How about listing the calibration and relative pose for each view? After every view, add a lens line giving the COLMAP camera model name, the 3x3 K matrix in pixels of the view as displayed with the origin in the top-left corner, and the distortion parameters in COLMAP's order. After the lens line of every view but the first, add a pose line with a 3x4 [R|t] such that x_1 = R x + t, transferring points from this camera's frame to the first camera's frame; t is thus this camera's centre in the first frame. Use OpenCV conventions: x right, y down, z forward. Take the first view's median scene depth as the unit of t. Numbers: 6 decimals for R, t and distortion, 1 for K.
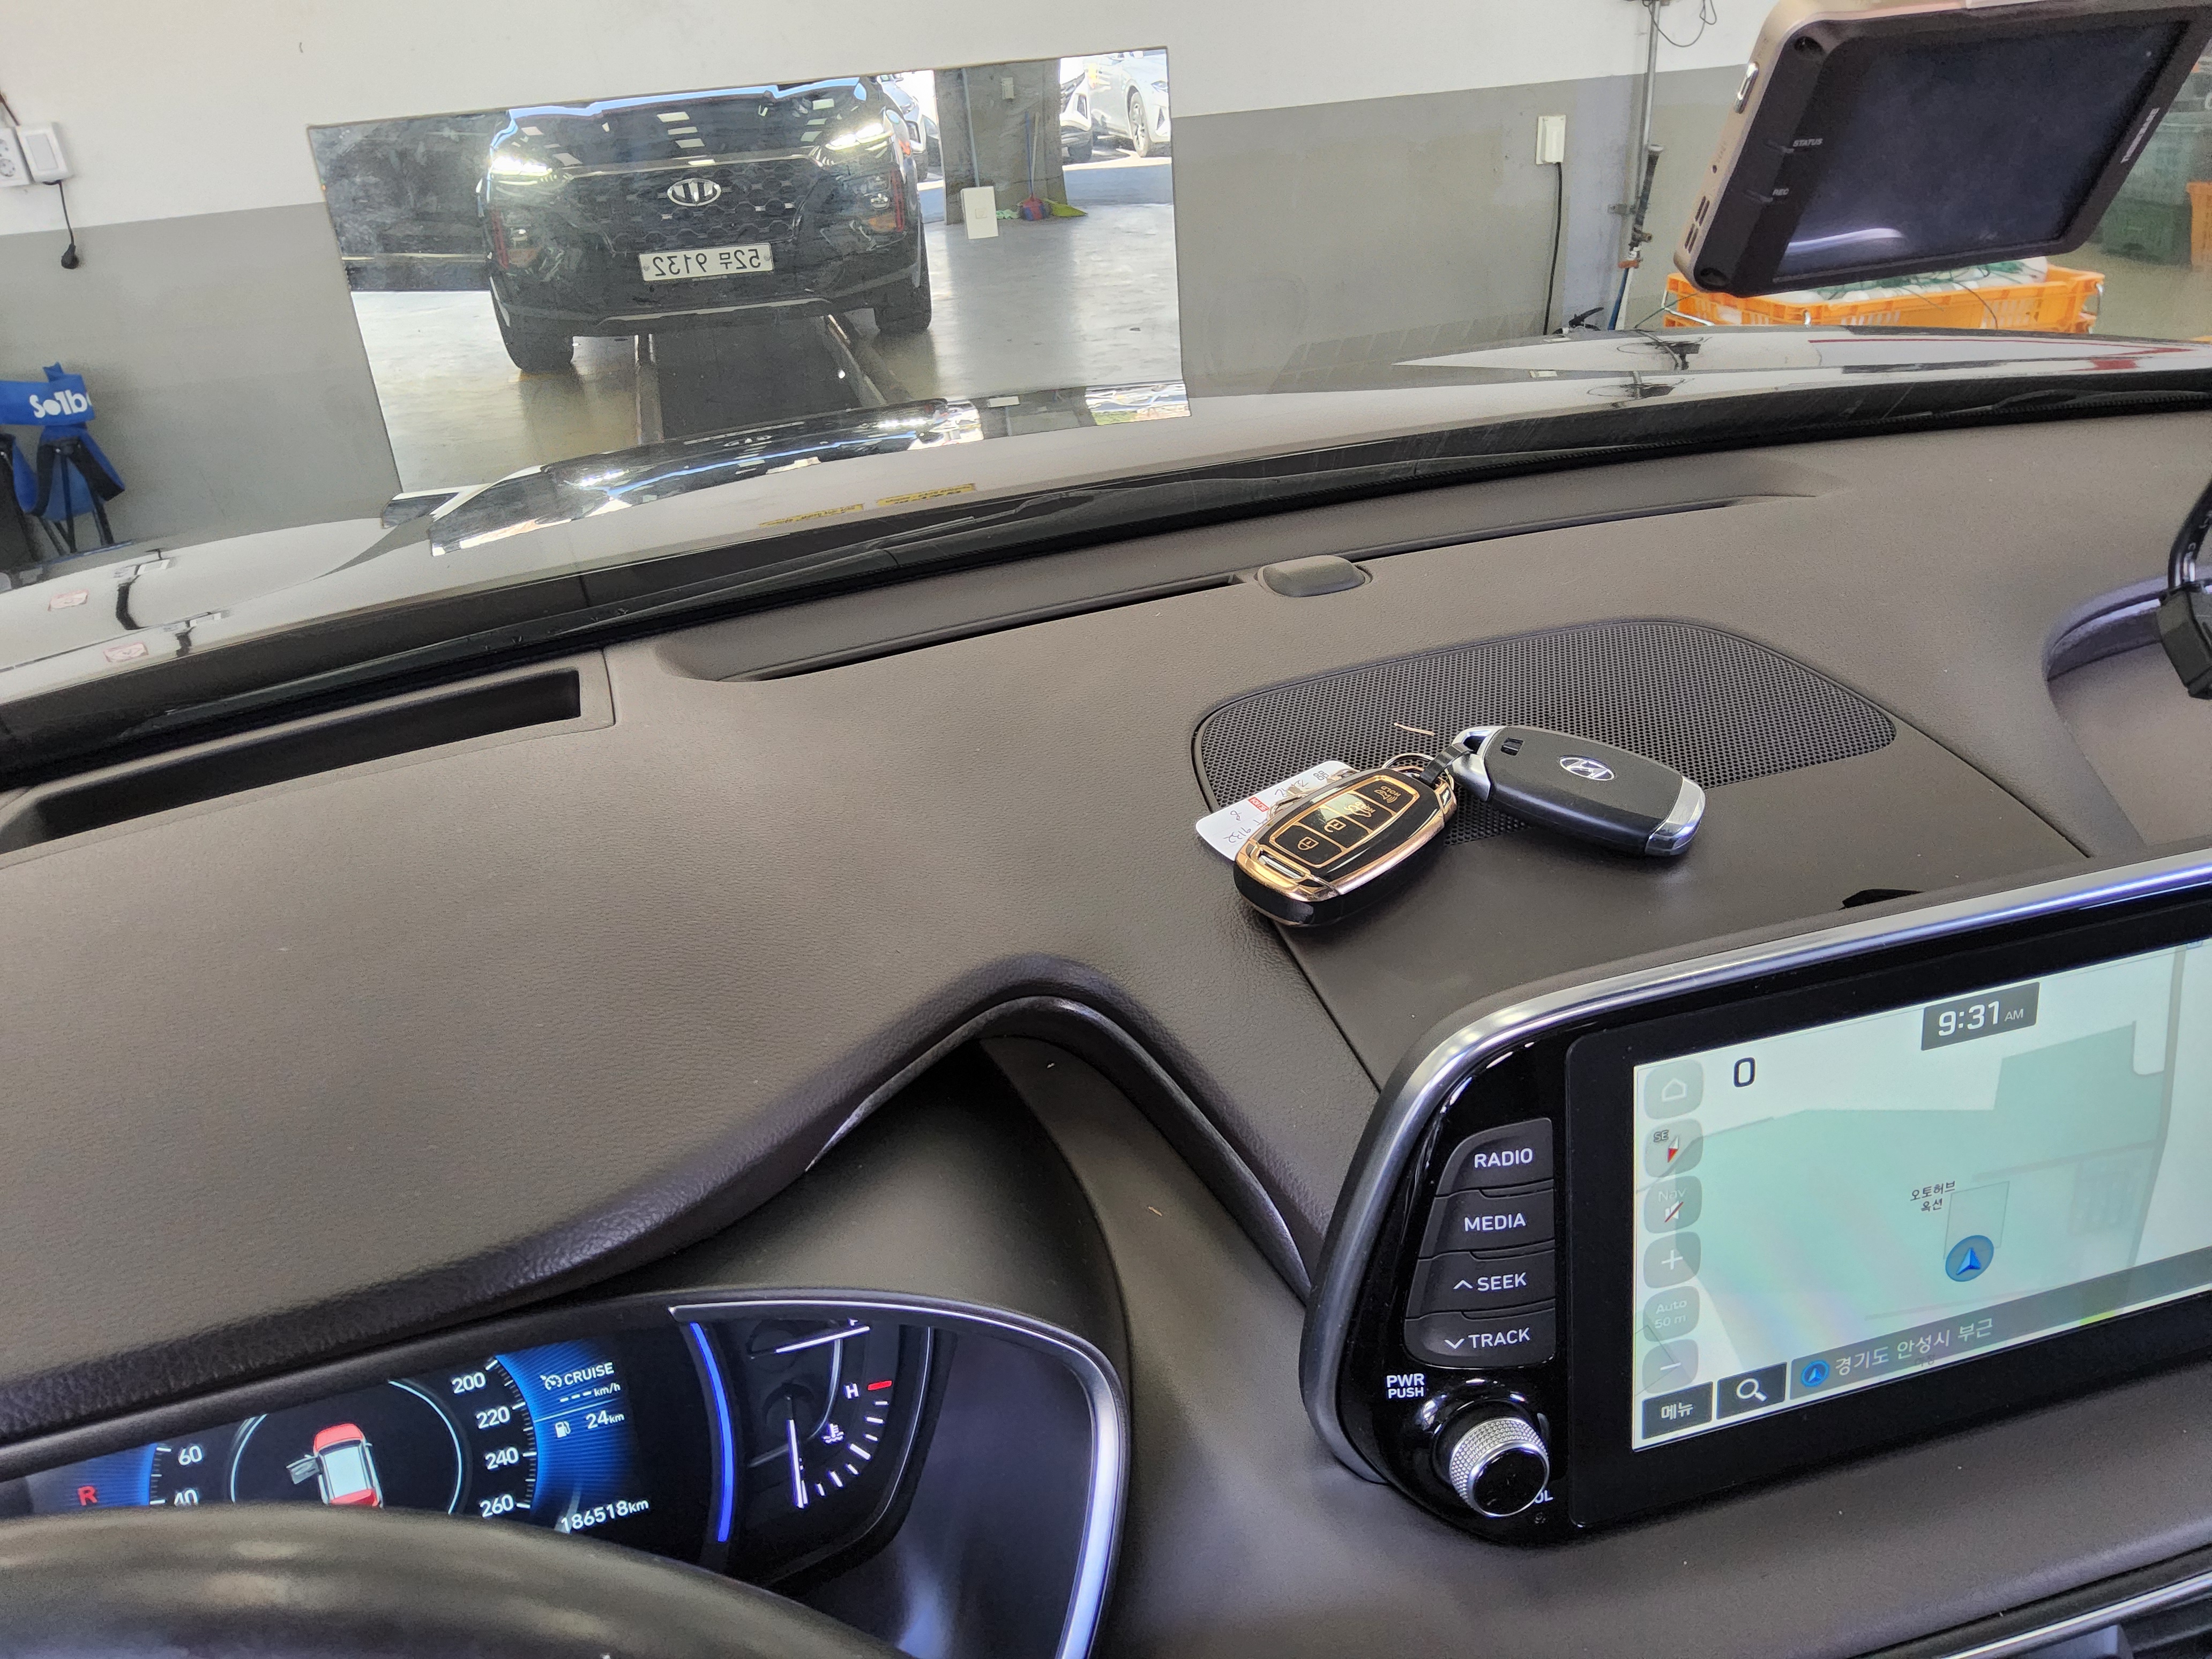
lens RADIAL K [[1753.5, 0, 1106.0], [0, 1753.5, 829.5], [0, 0, 1]] dist [0.036610, -0.117113]
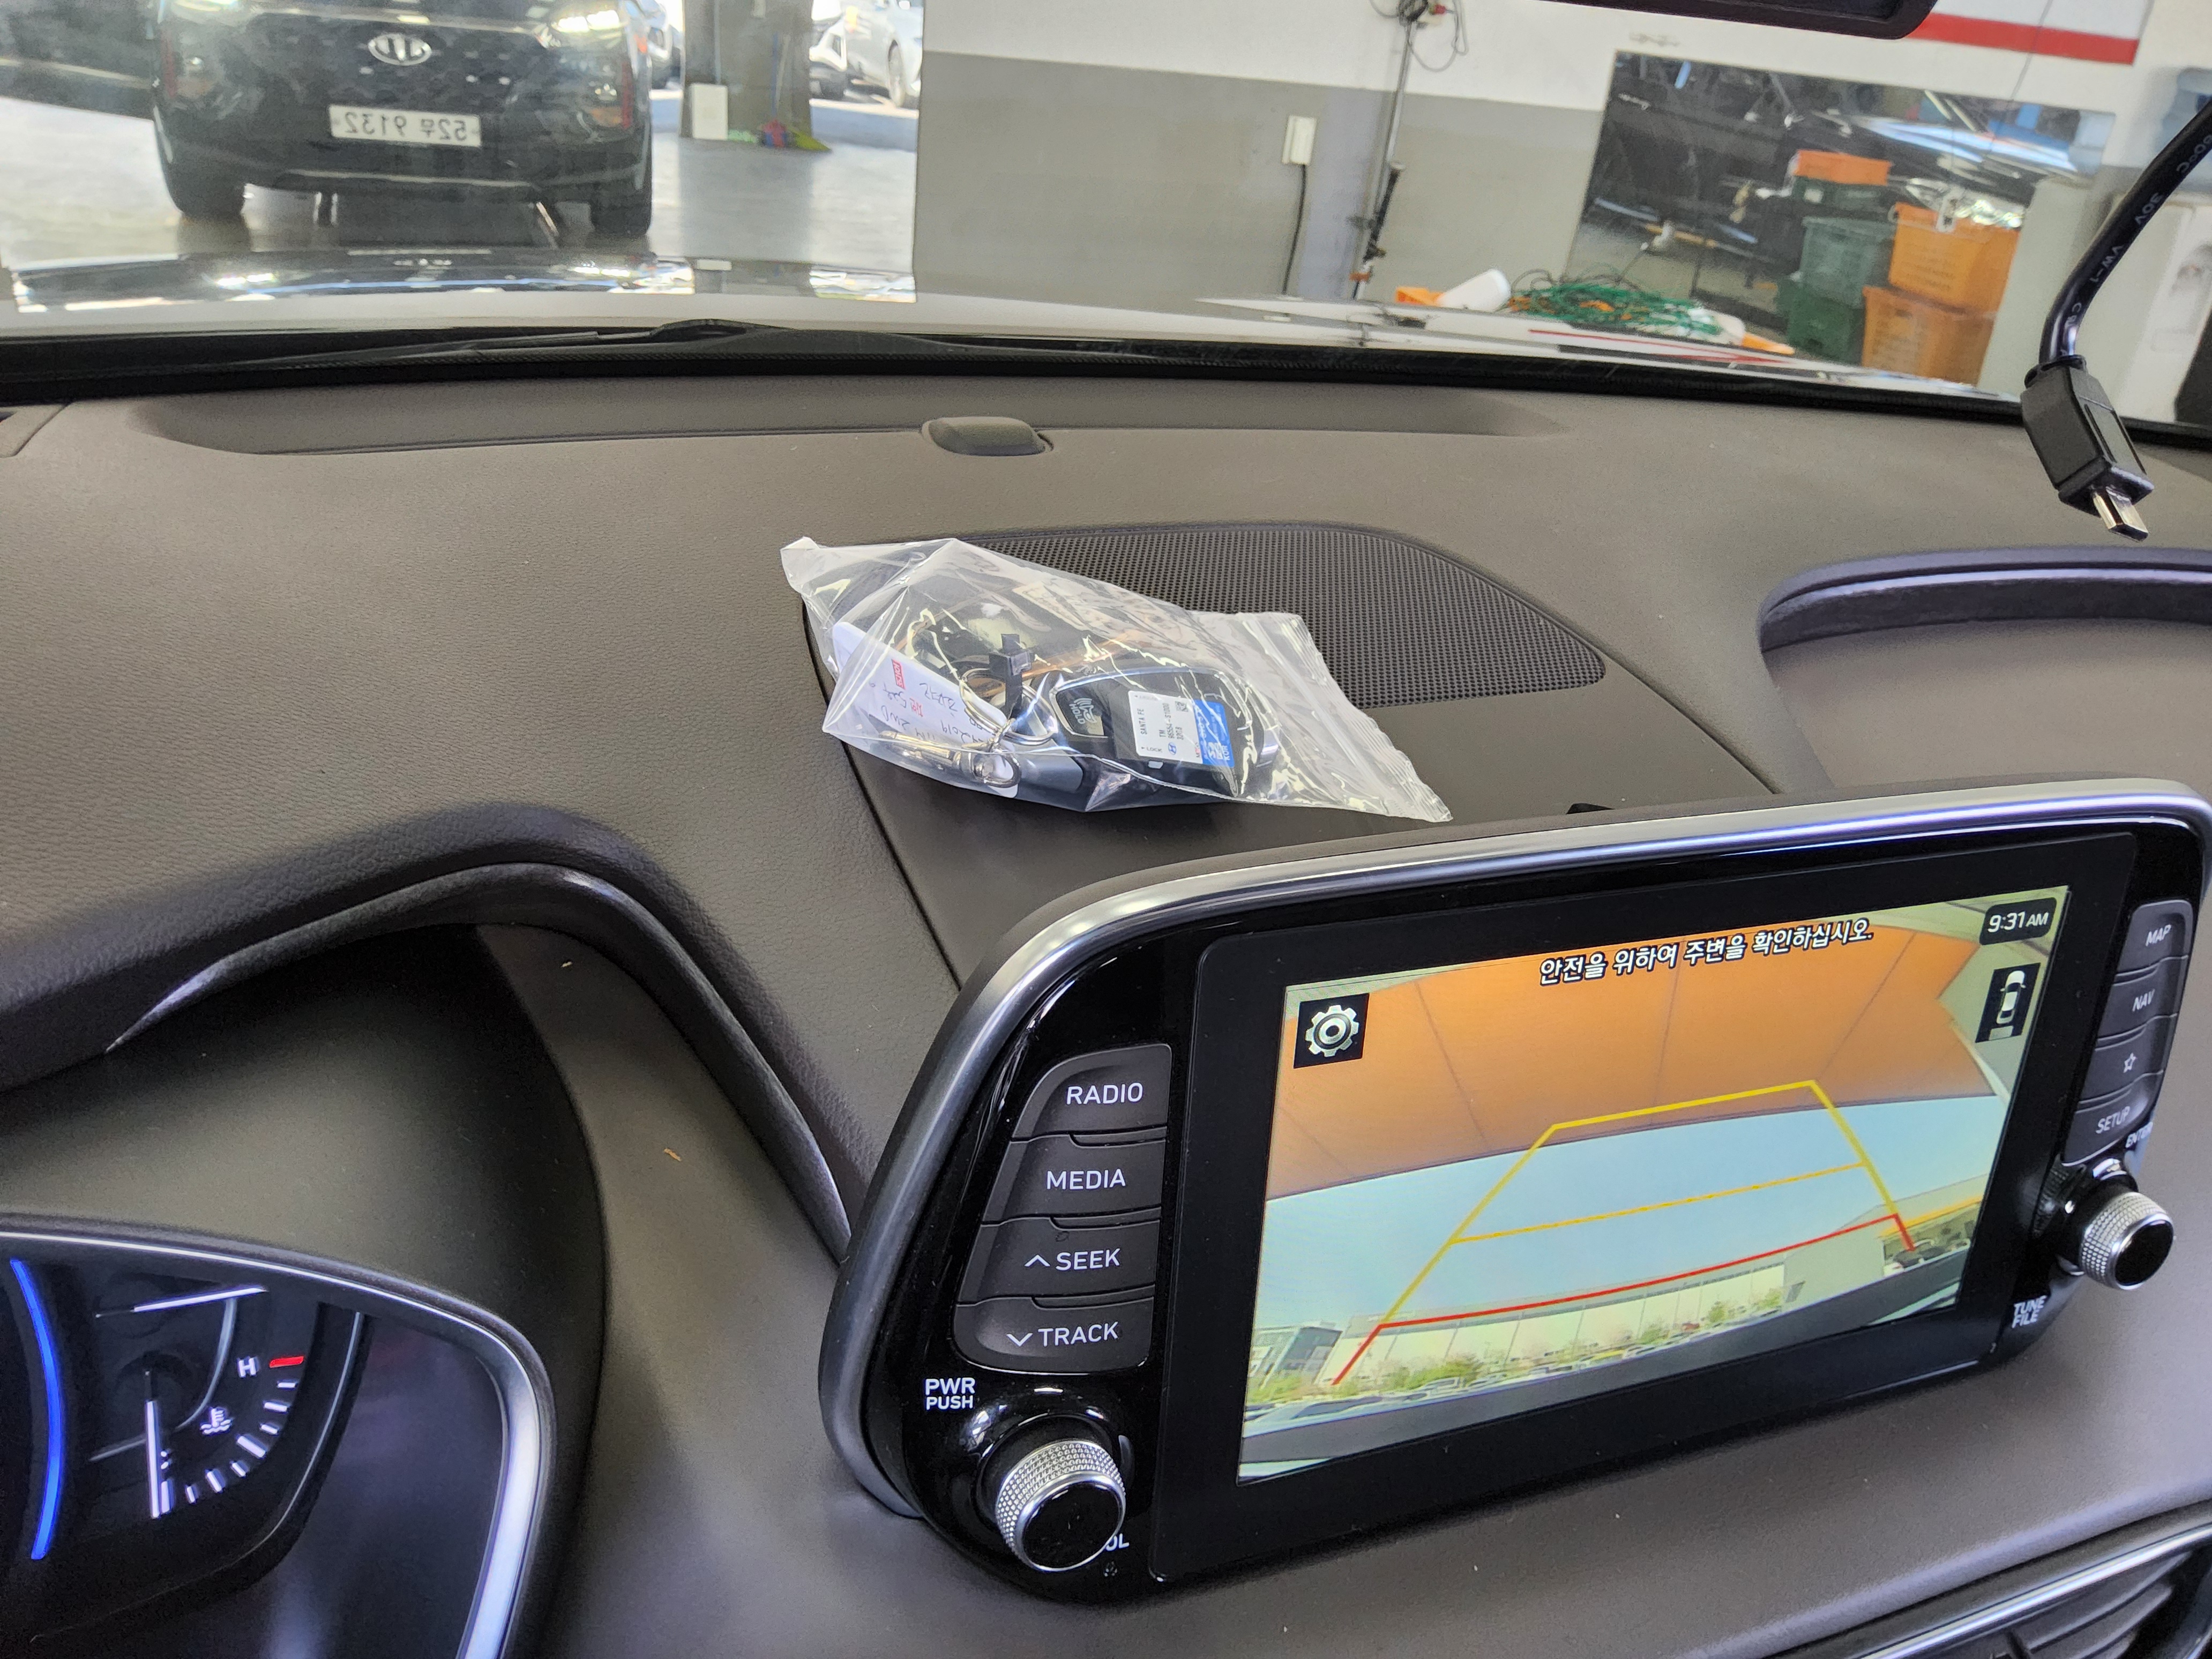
lens RADIAL K [[1783.8, 0, 1173.0], [0, 1783.8, 825.3], [0, 0, 1]] dist [-0.001925, -0.075995]
pose [[0.972964, 0.092600, 0.211580, 0.061610], [-0.095144, 0.995462, 0.001855, 0.051308], [-0.210448, -0.021935, 0.977359, 0.190762]]
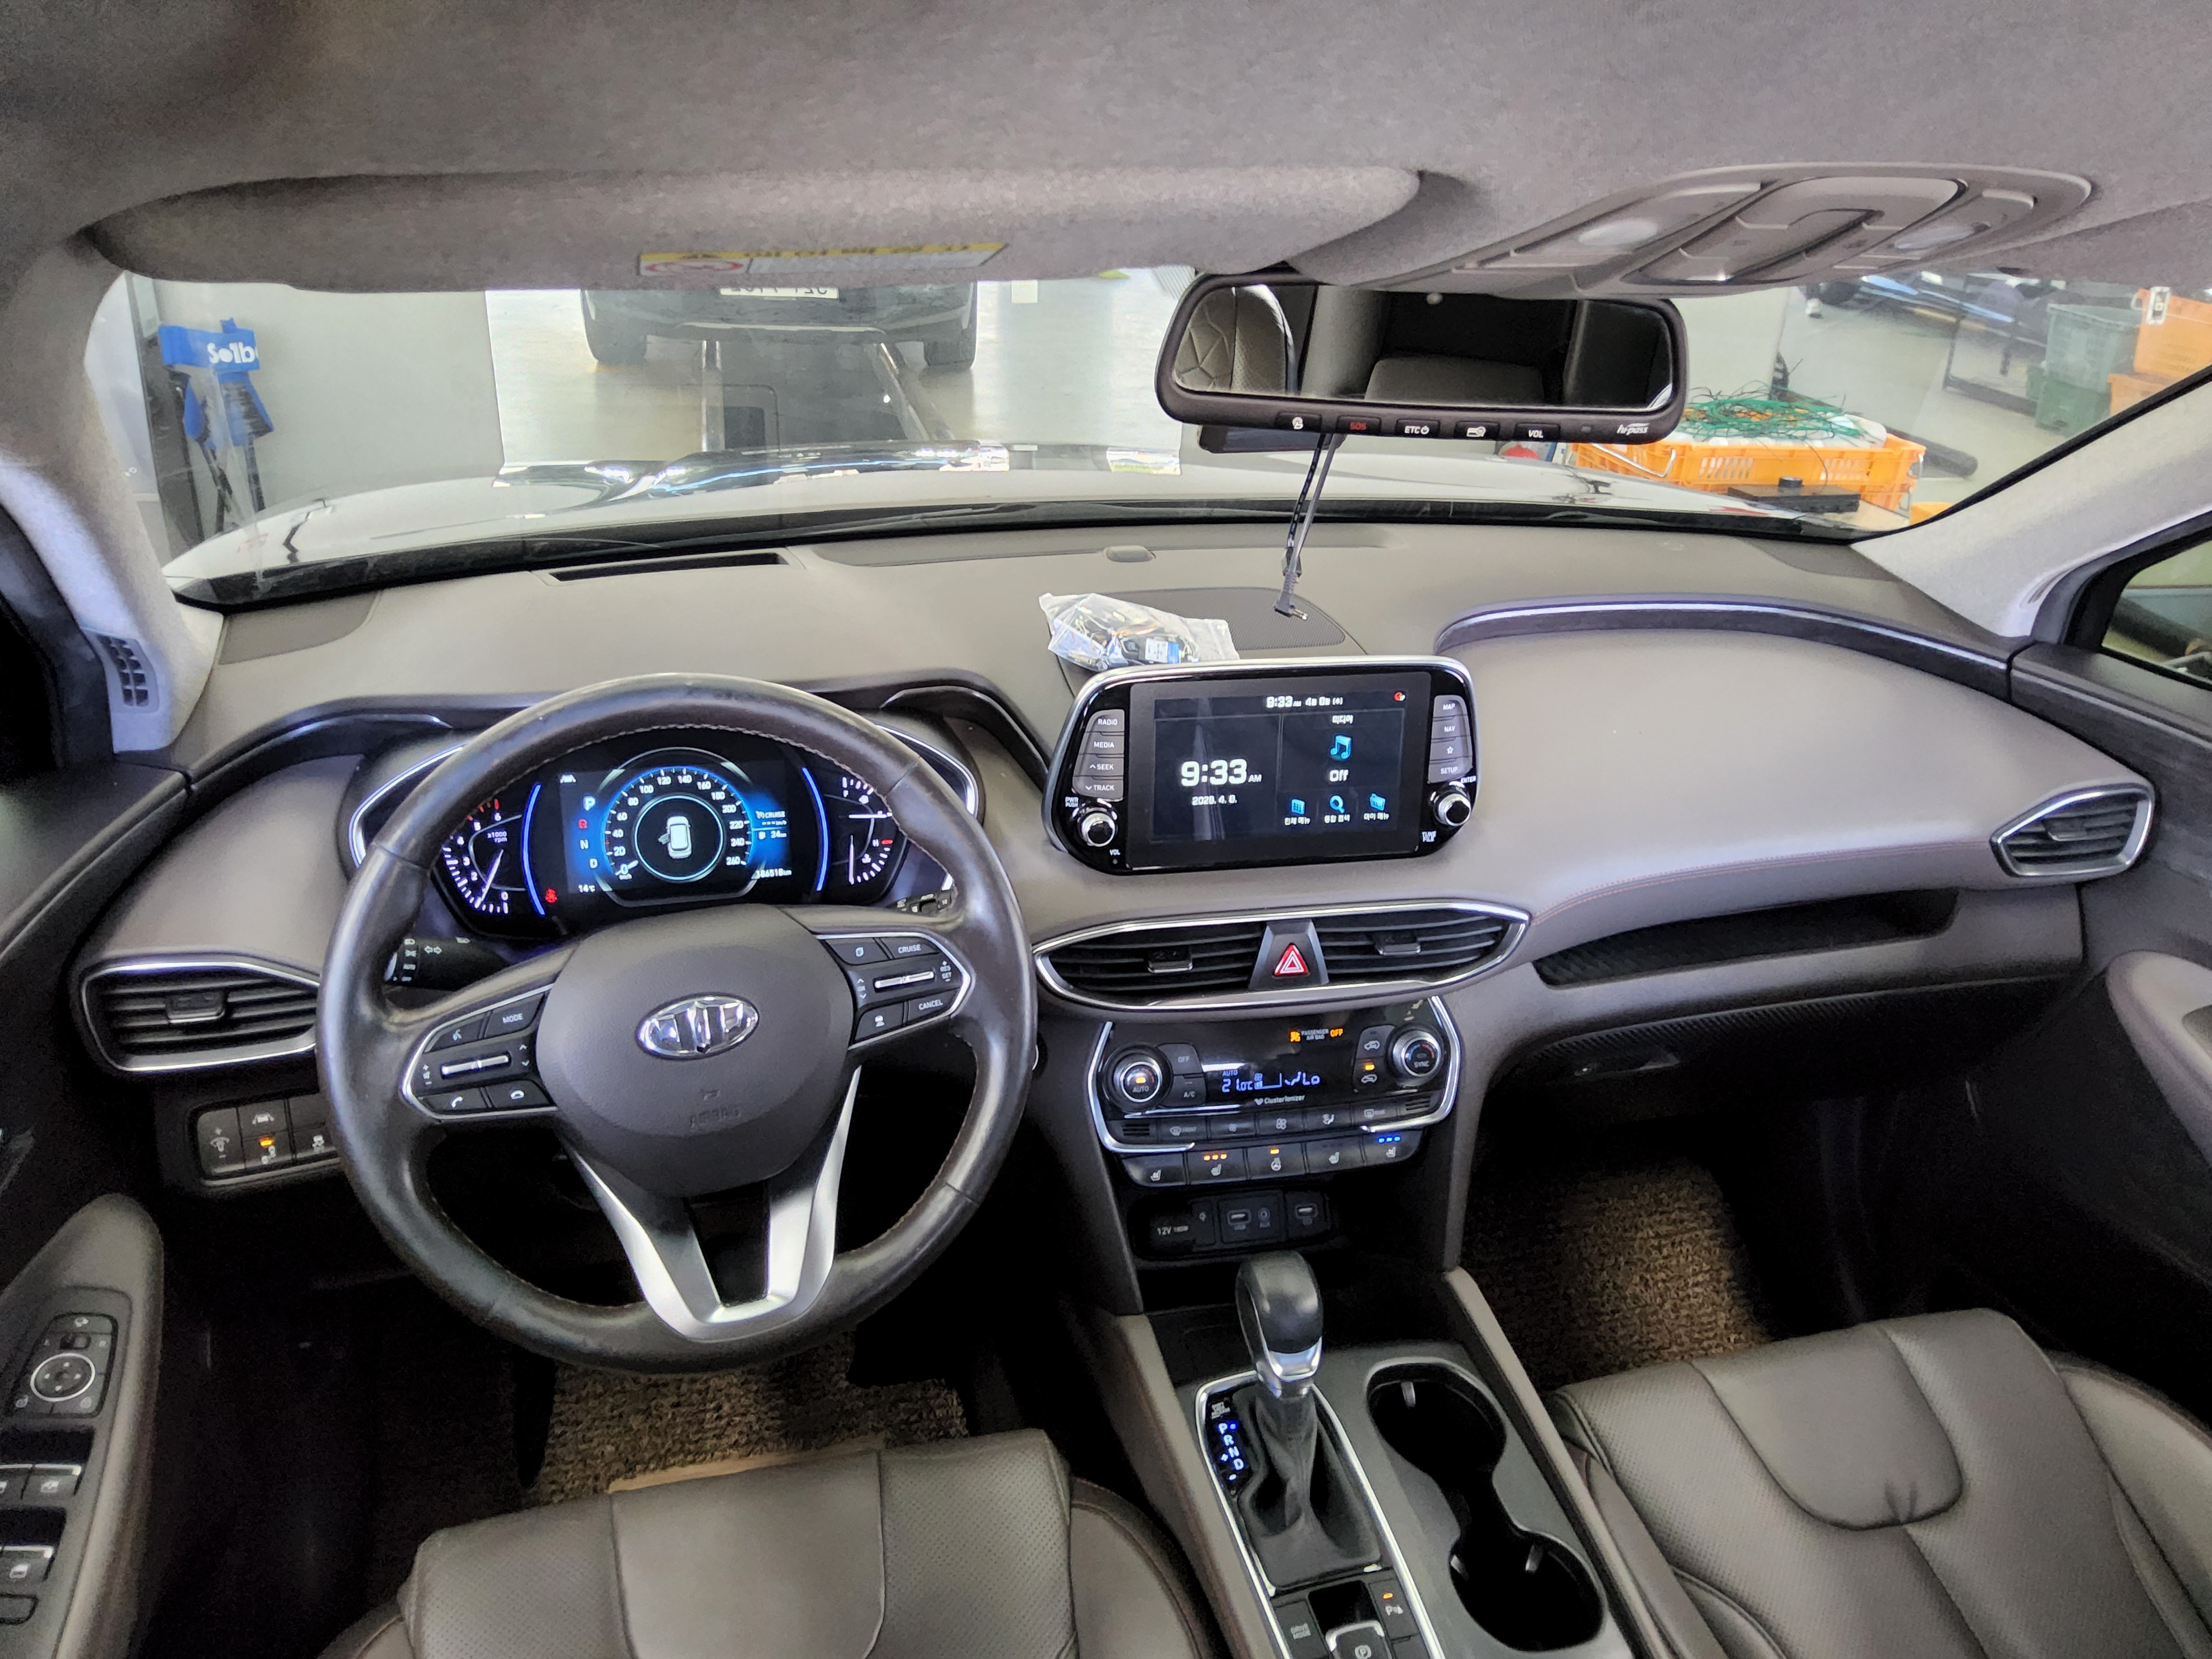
lens RADIAL K [[1618.0, 0, 1178.7], [0, 1618.0, 864.0], [0, 0, 1]] dist [0.003092, -0.094567]
pose [[0.992732, 0.105649, 0.057627, 0.157737], [-0.106178, 0.994328, 0.006201, 0.297998], [-0.056645, -0.012274, 0.998319, -1.354140]]
